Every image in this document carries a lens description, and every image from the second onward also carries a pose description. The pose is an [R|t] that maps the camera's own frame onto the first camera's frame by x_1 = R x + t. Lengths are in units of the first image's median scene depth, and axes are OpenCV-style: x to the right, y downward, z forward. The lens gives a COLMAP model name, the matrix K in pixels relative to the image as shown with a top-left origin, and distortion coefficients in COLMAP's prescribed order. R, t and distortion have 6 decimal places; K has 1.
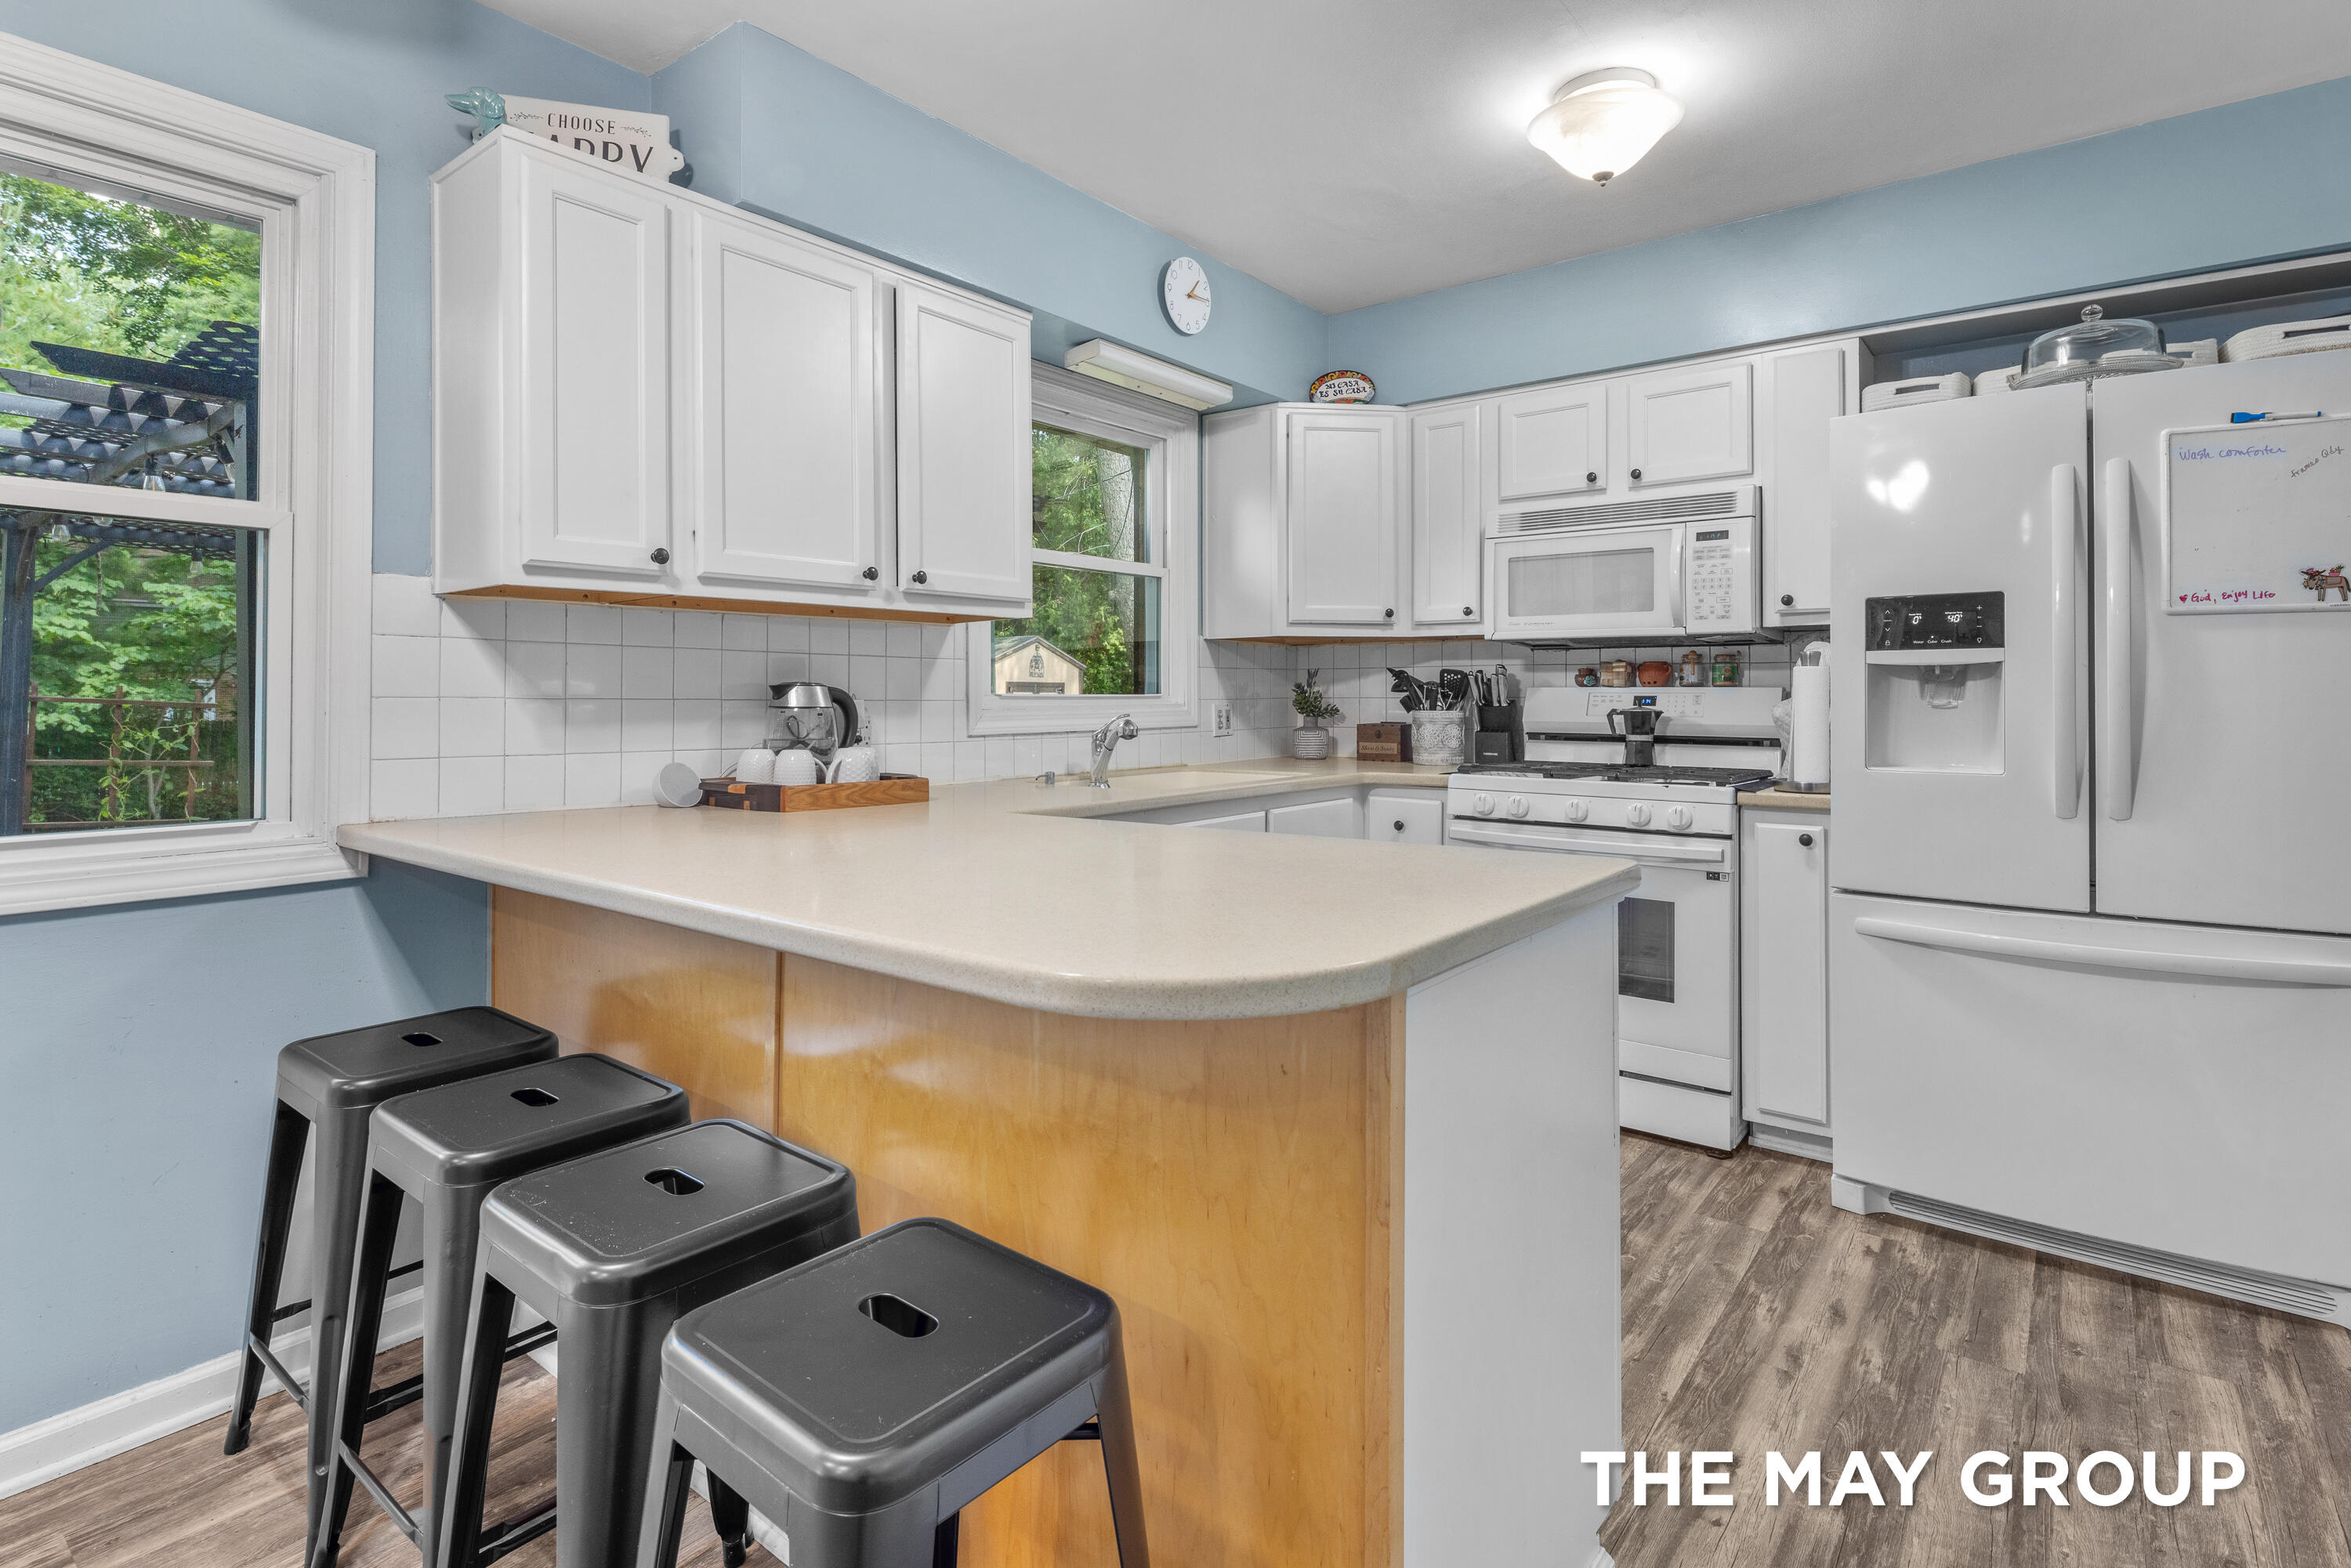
lens RADIAL K [[1155.3, 0, 1155.4], [0, 1155.3, 701.5], [0, 0, 1]] dist [-0.005177, -0.002491]
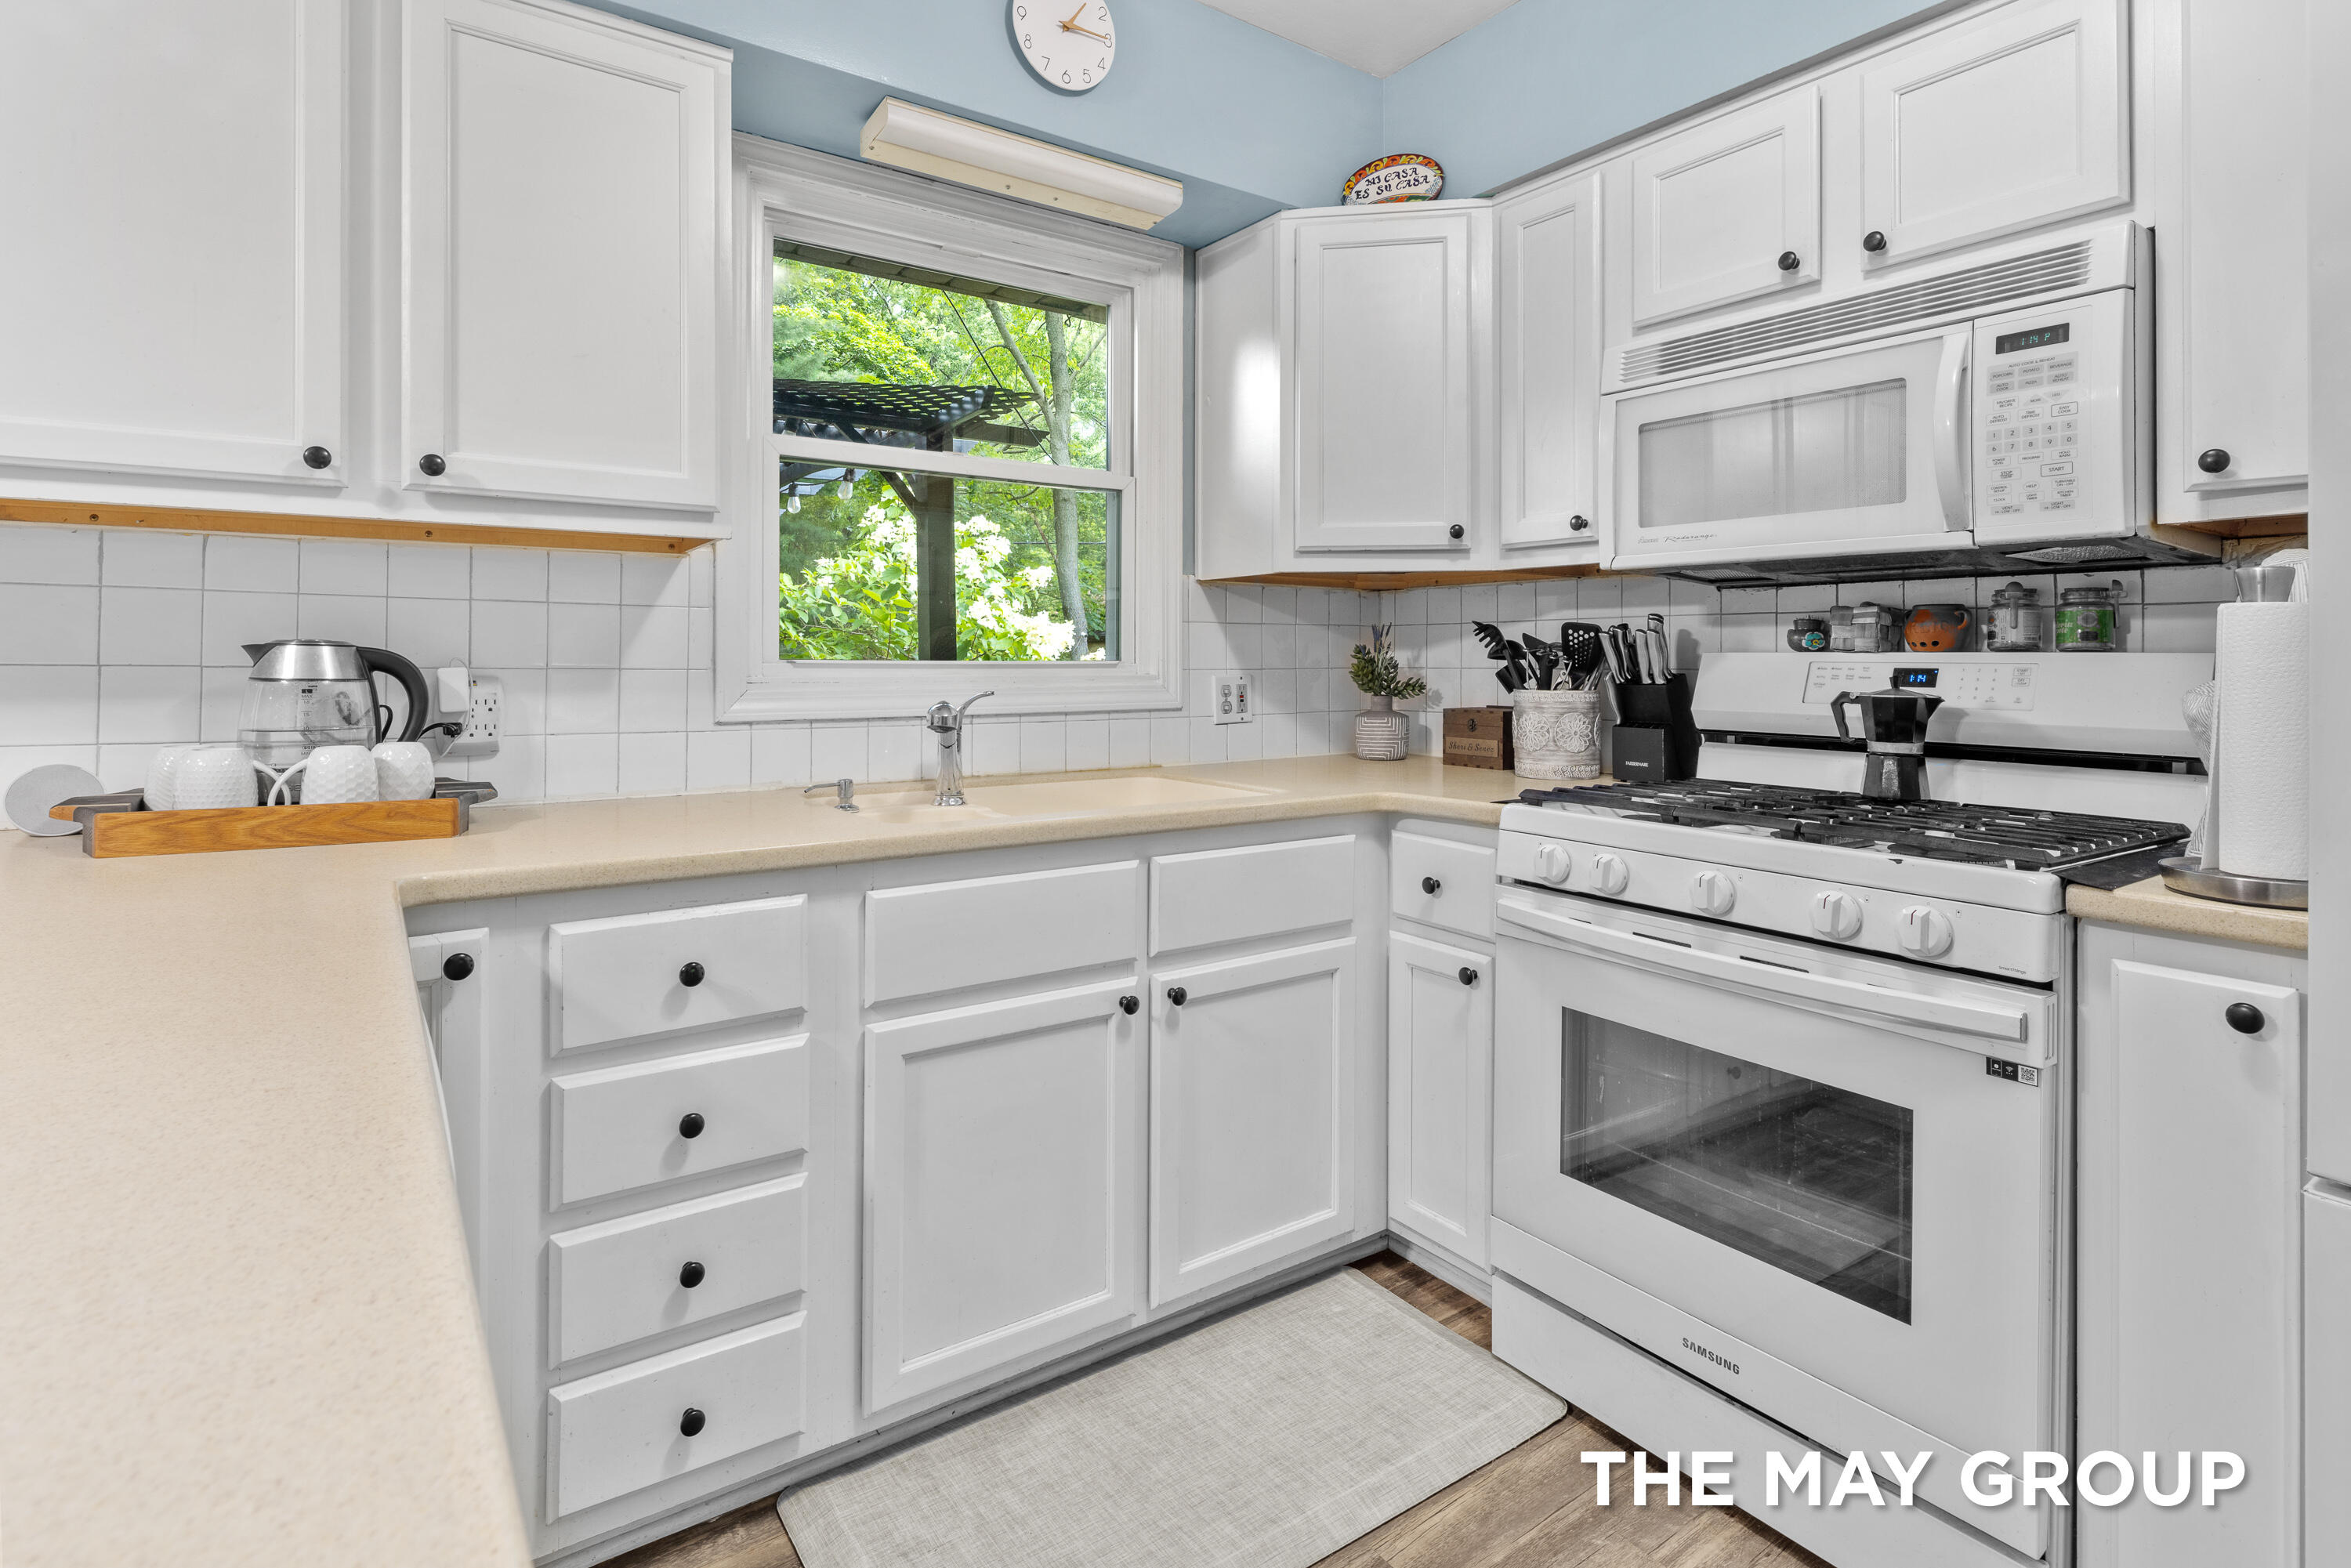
lens RADIAL K [[1155.3, 0, 1153.1], [0, 1155.3, 664.5], [0, 0, 1]] dist [-0.005177, -0.002491]
pose [[0.957604, 0.005406, -0.288037, 0.246480], [-0.006379, 0.999977, -0.002440, -0.003058], [0.288017, 0.004174, 0.957616, 0.395665]]
